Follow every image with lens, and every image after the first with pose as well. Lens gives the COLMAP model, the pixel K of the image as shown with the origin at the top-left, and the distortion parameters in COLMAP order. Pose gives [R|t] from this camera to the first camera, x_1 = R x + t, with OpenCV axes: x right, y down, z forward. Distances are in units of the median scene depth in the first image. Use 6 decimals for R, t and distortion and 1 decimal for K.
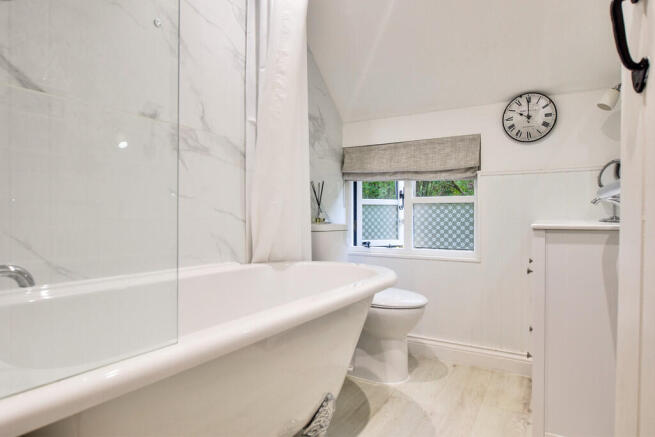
lens RADIAL K [[375.5, 0, 331.9], [0, 375.5, 217.7], [0, 0, 1]] dist [-0.037945, 0.000173]
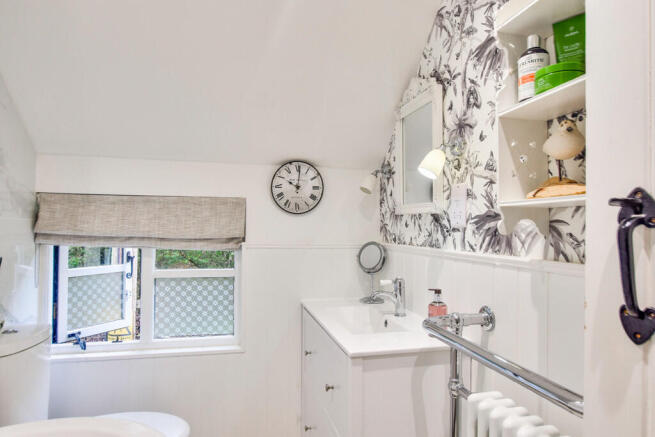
lens RADIAL K [[375.5, 0, 331.9], [0, 375.5, 217.7], [0, 0, 1]] dist [-0.037945, 0.000173]
pose [[0.701593, 0.019844, 0.712301, -0.066467], [-0.018205, 0.999785, -0.009922, -0.167077], [-0.712345, -0.006006, 0.701804, 0.250450]]
